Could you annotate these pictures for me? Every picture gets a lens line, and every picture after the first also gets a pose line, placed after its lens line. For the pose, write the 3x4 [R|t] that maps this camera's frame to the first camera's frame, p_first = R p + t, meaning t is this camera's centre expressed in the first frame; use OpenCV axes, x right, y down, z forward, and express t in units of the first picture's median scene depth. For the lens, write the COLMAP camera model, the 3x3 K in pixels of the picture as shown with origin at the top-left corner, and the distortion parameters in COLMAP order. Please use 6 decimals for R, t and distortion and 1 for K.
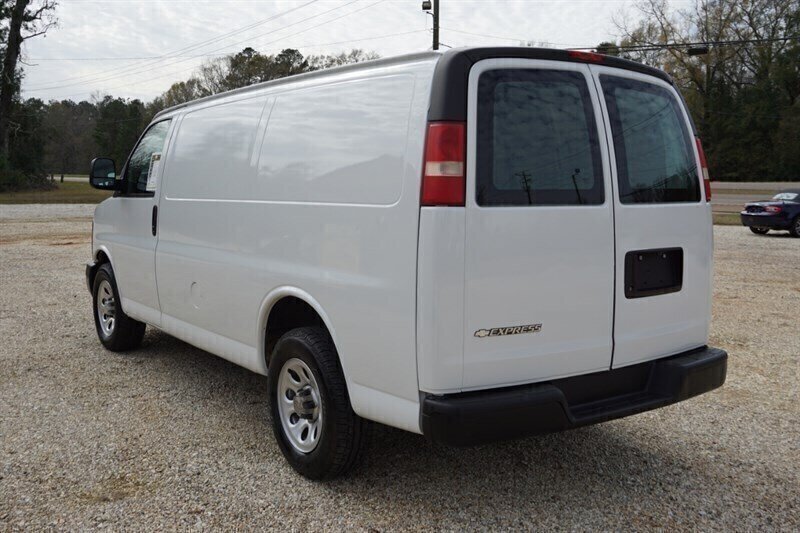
lens RADIAL K [[828.5, 0, 400.0], [0, 828.5, 266.5], [0, 0, 1]] dist [-0.000586, 0.017918]
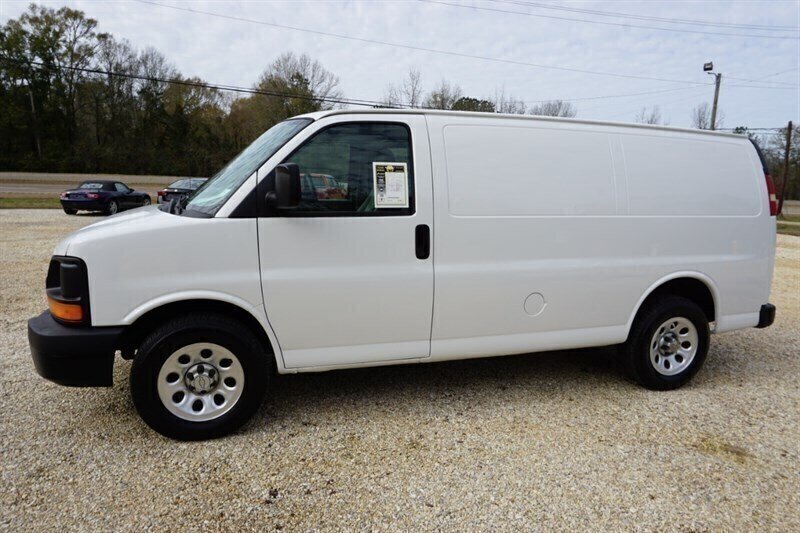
lens RADIAL K [[544.3, 0, 400.0], [0, 544.3, 266.5], [0, 0, 1]] dist [-0.045706, 0.033018]
pose [[0.282548, -0.147590, 0.947831, -0.081831], [0.074222, 0.988494, 0.131796, -0.010285], [-0.956378, 0.033111, 0.290251, 0.081448]]
